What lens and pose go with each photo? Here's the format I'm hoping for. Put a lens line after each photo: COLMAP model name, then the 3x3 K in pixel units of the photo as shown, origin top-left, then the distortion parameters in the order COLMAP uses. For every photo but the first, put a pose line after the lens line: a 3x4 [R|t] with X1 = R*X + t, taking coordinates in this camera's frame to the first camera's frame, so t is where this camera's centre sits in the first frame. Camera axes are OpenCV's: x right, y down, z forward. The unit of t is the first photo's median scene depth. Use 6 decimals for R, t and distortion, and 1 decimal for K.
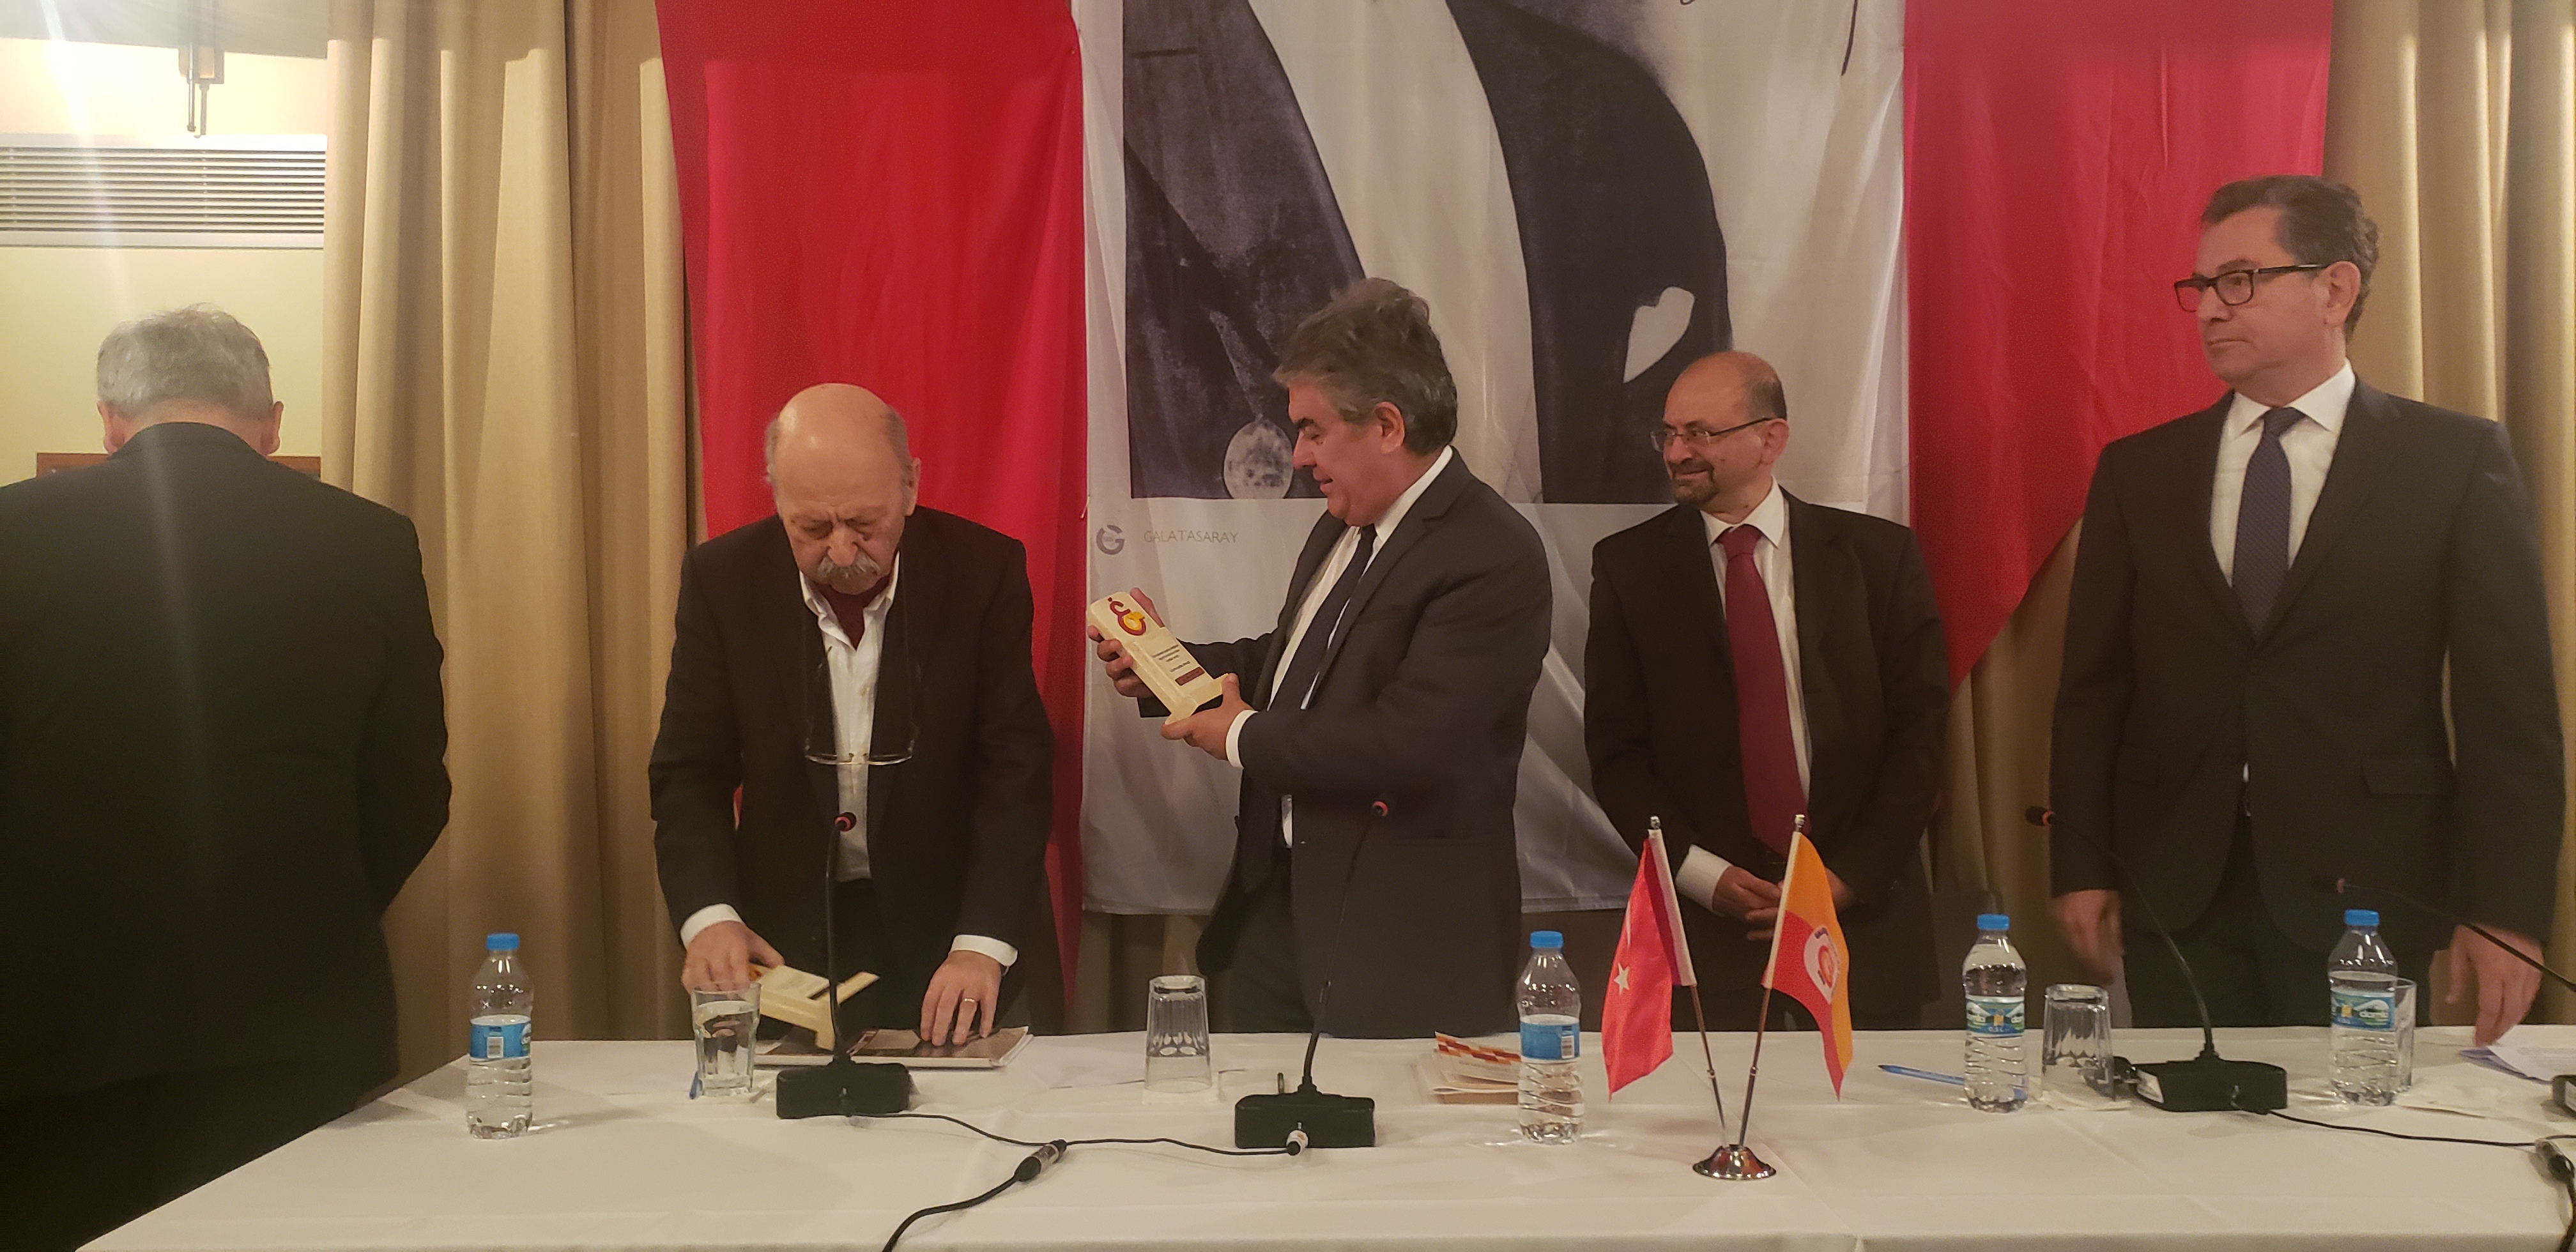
lens RADIAL K [[1997.5, 0, 1260.9], [0, 1997.5, 634.4], [0, 0, 1]] dist [0.016395, -0.005532]
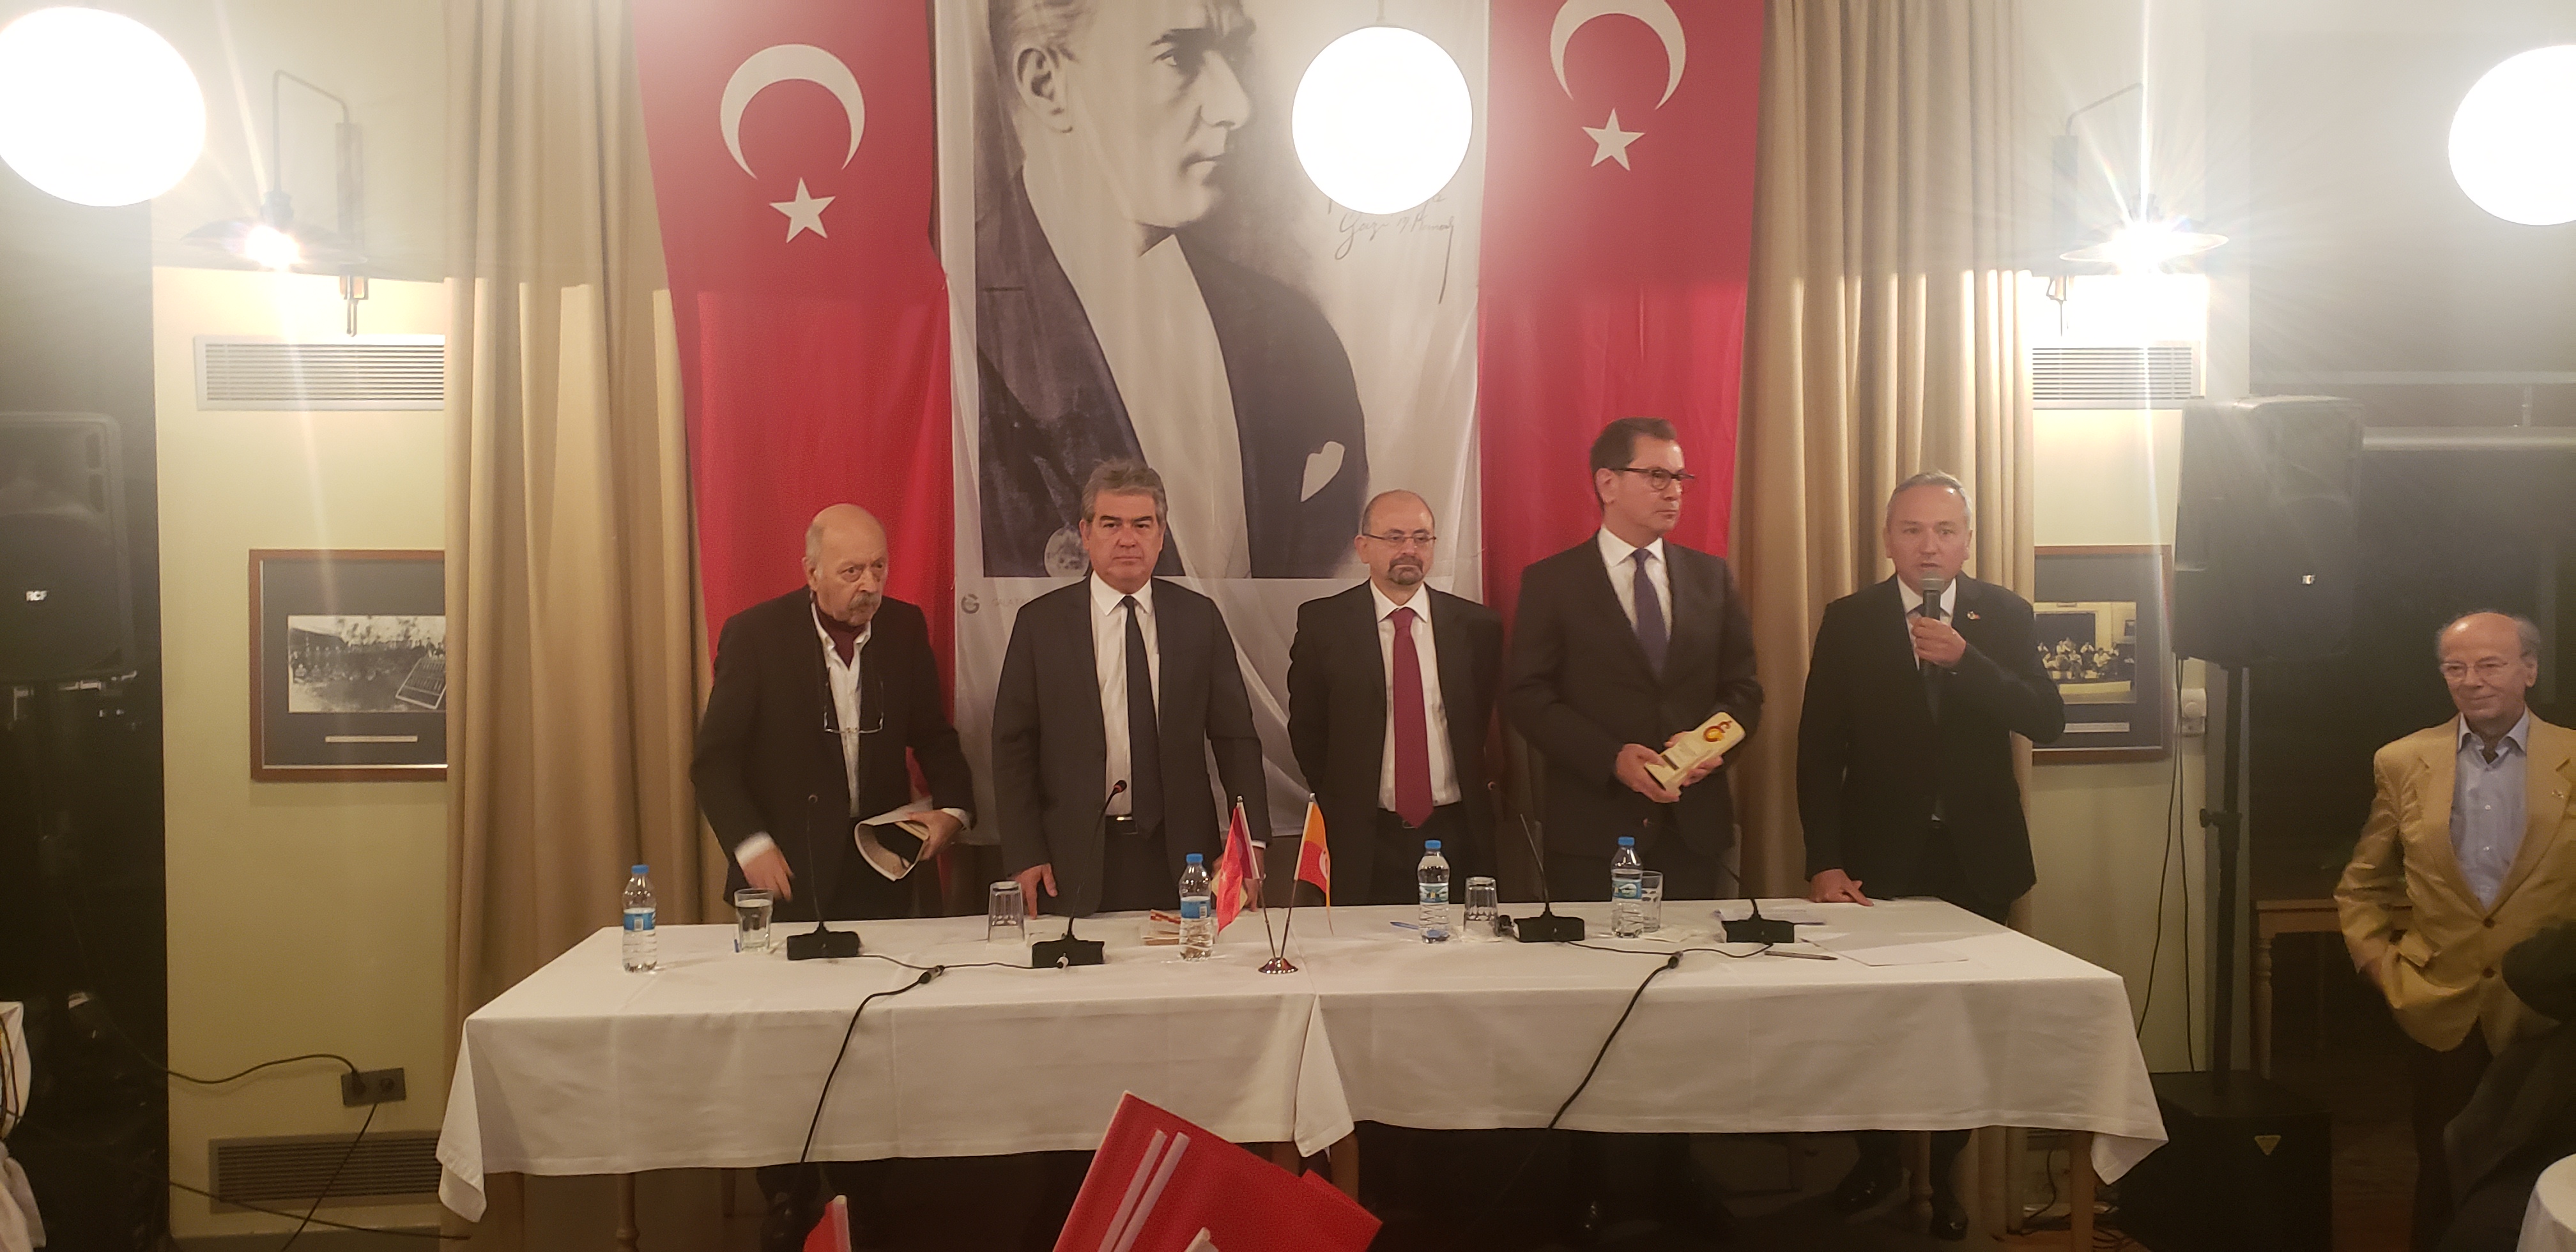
lens RADIAL K [[1960.6, 0, 1271.5], [0, 1960.6, 625.0], [0, 0, 1]] dist [0.007583, -0.006188]
pose [[0.997640, -0.006749, 0.068336, 0.079067], [0.004384, 0.999388, 0.034705, -0.123191], [-0.068528, -0.034324, 0.997059, -0.784174]]
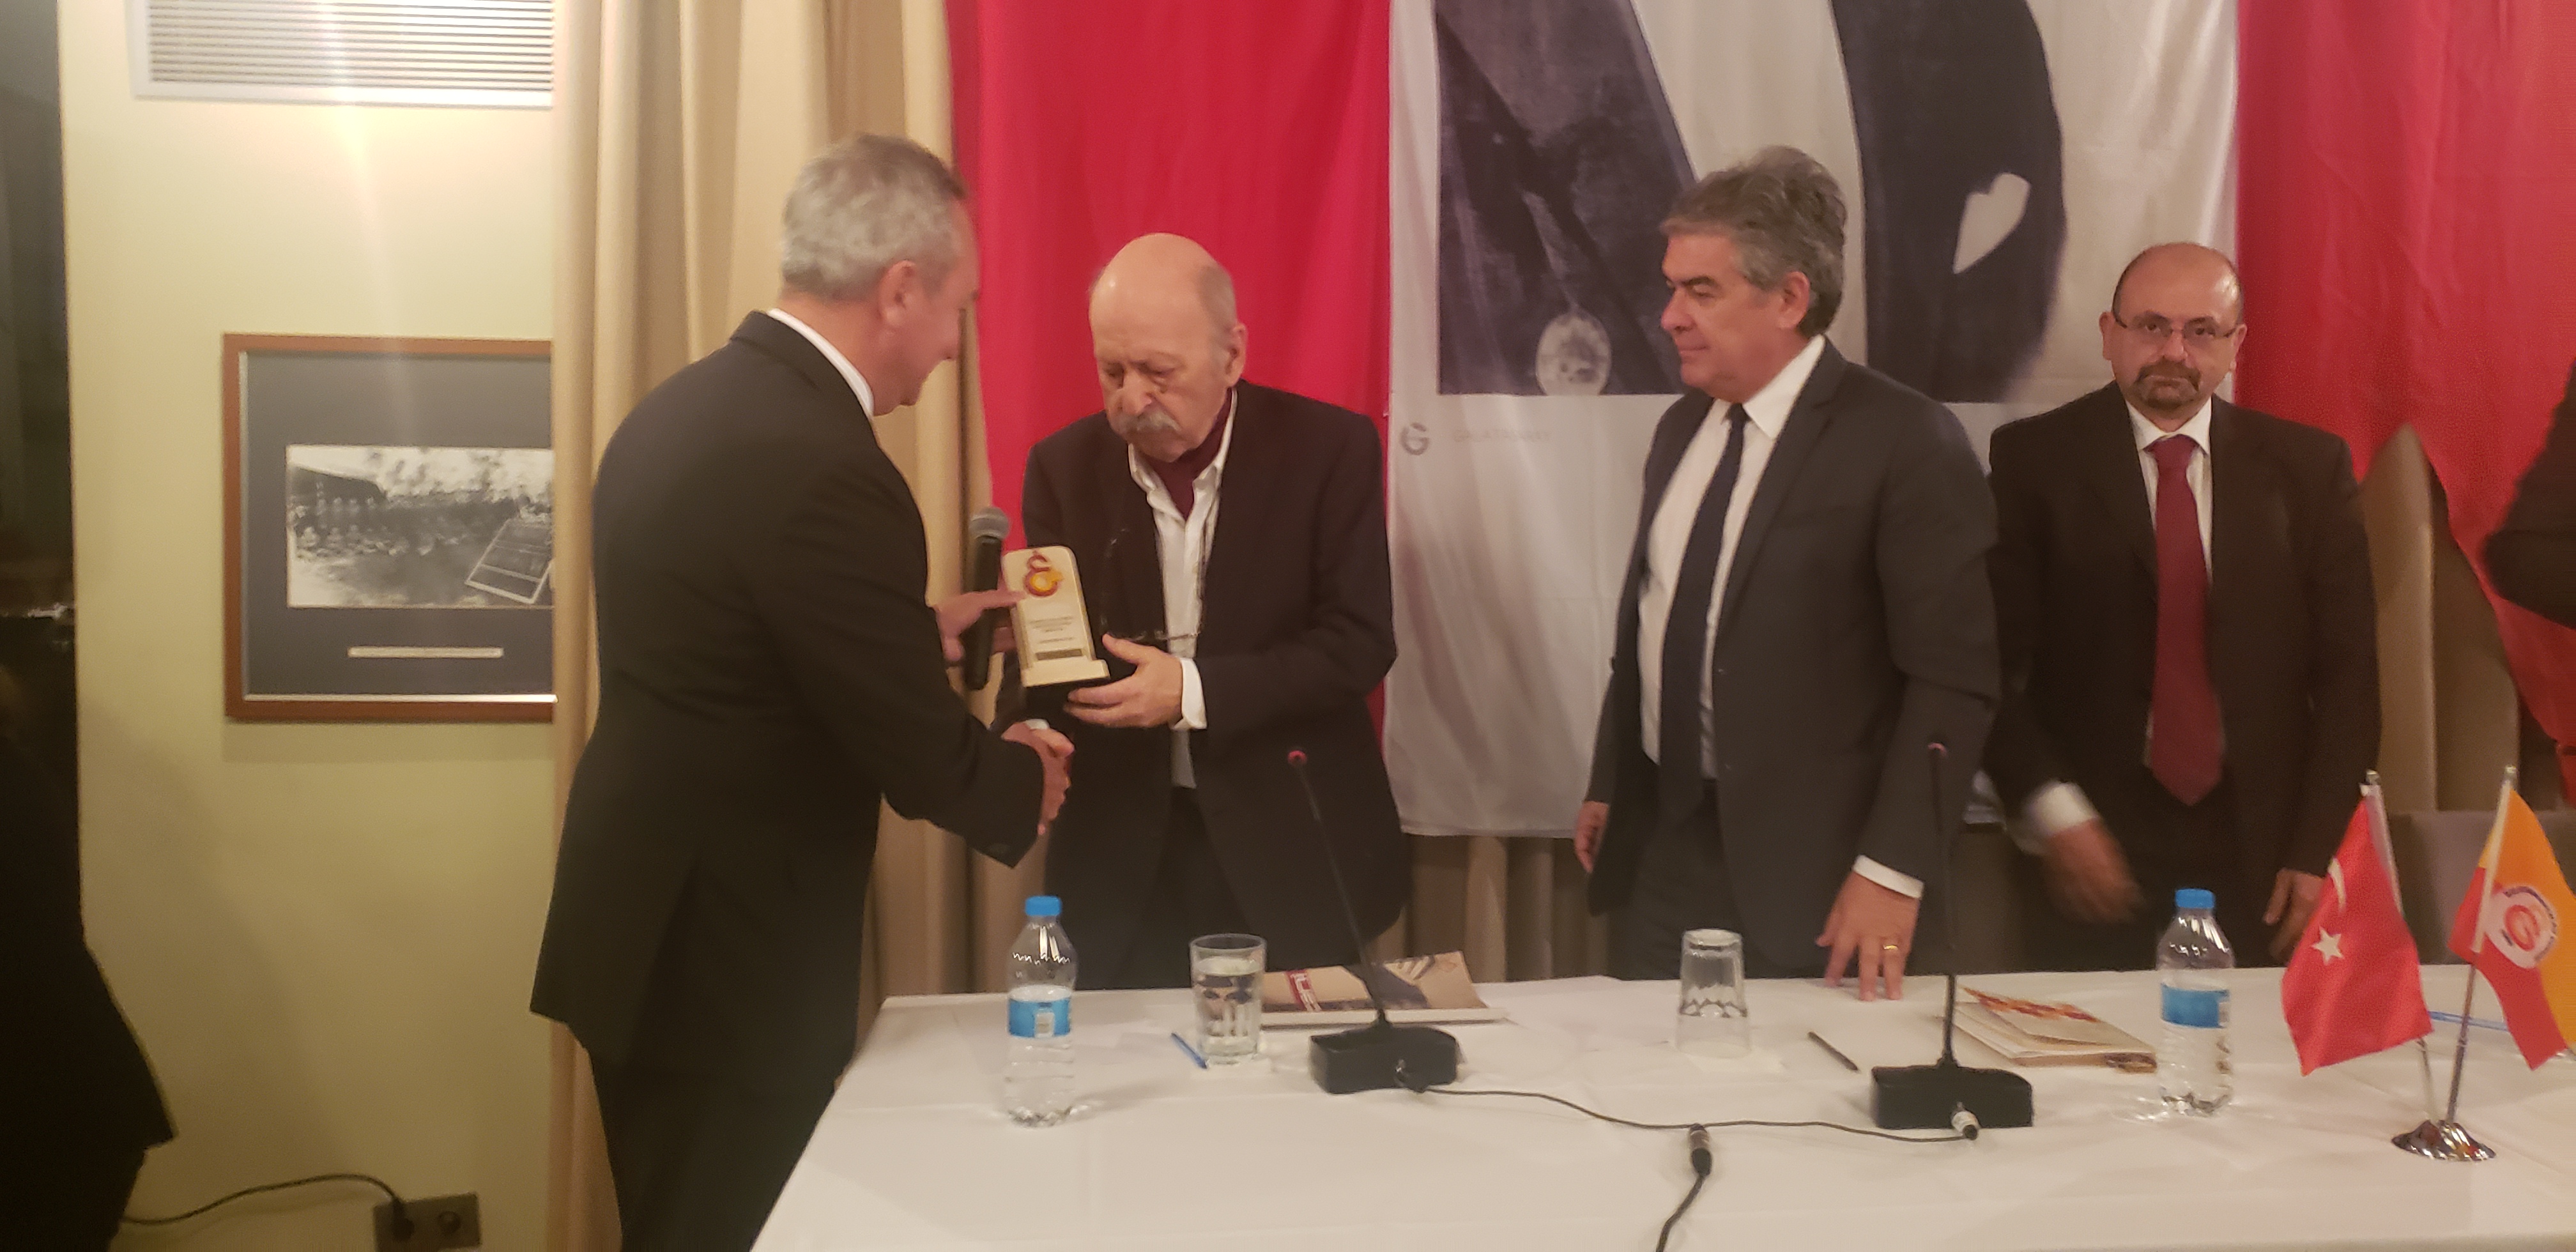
lens RADIAL K [[2019.2, 0, 1275.2], [0, 2019.2, 599.1], [0, 0, 1]] dist [0.003499, 0.002049]
pose [[0.997596, 0.000824, 0.069286, -0.307152], [-0.004093, 0.998884, 0.047045, -0.024352], [-0.069170, -0.047215, 0.996487, 0.092055]]
